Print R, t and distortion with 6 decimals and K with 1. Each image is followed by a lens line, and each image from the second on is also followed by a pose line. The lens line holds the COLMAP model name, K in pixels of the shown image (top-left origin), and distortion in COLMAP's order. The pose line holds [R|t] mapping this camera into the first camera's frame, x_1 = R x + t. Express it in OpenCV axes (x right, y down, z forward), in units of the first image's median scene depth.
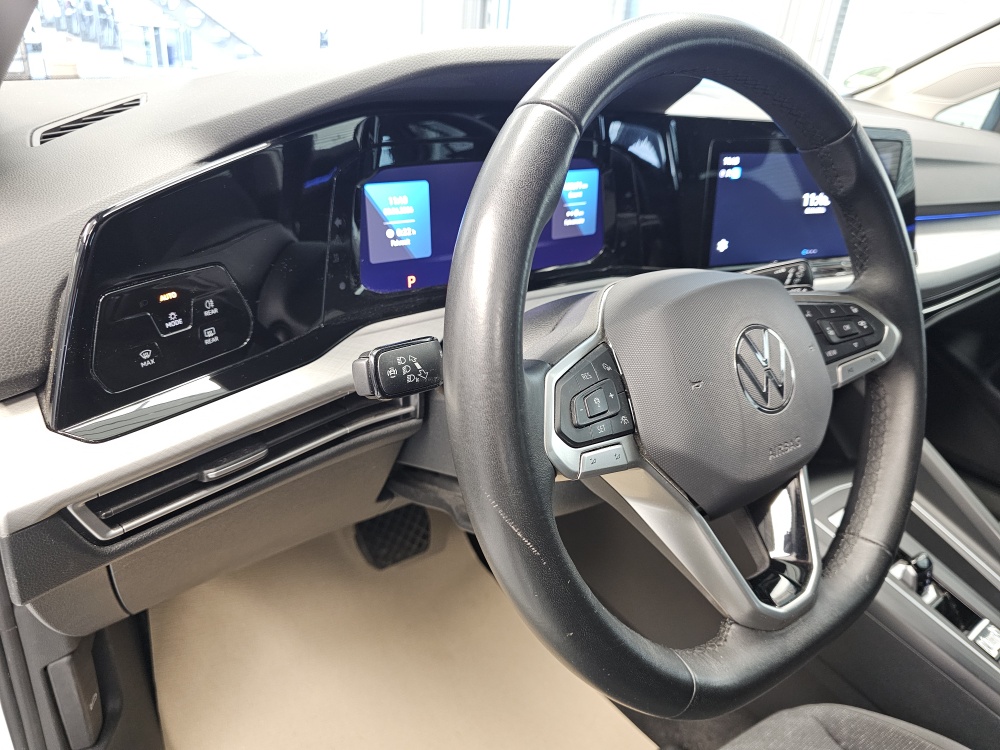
lens RADIAL K [[697.2, 0, 521.3], [0, 697.2, 374.4], [0, 0, 1]] dist [0.020251, -0.023308]
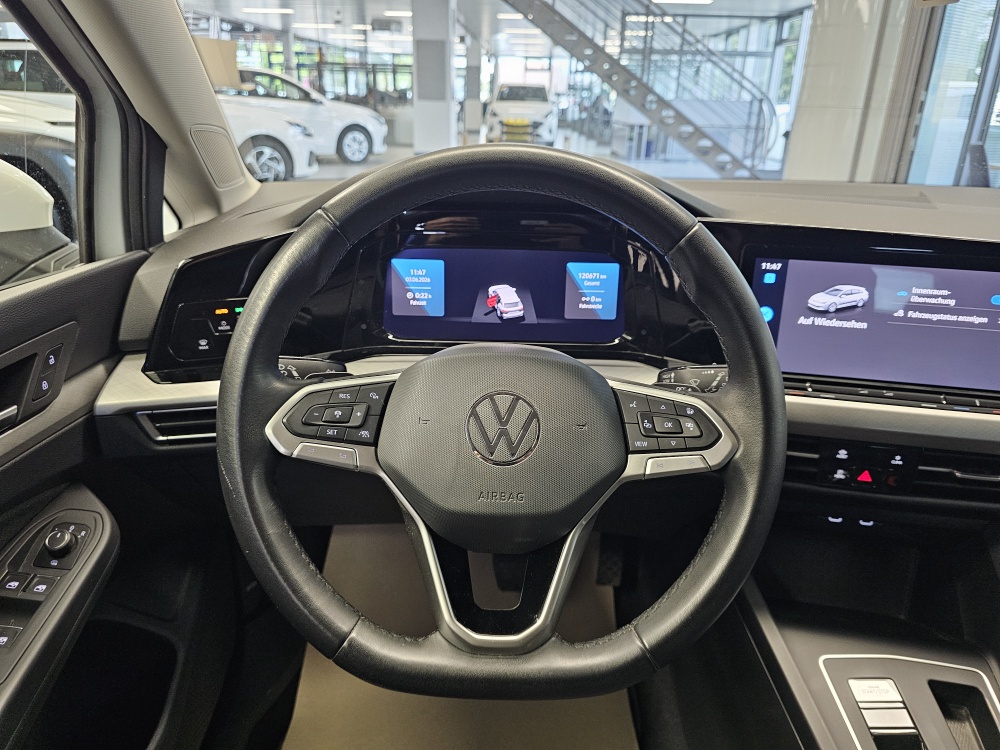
lens RADIAL K [[697.2, 0, 521.3], [0, 697.2, 374.4], [0, 0, 1]] dist [0.020251, -0.023308]
pose [[0.812836, 0.166810, -0.558097, 0.770921], [-0.228484, 0.972639, -0.042061, -0.041937], [0.535811, 0.161705, 0.828709, 0.005246]]
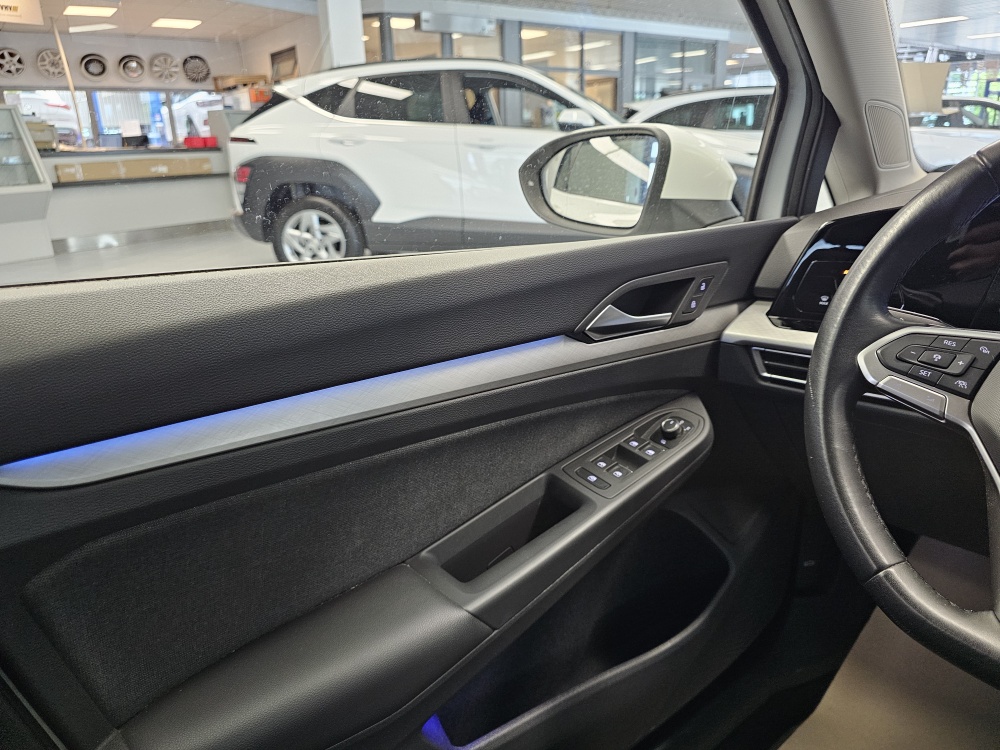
lens RADIAL K [[730.6, 0, 500.0], [0, 730.6, 375.0], [0, 0, 1]] dist [0.002535, -0.003342]
pose [[0.068520, 0.231887, -0.970326, 0.955496], [-0.416014, 0.890657, 0.183471, 0.113520], [0.906773, 0.391098, 0.157496, -0.001343]]
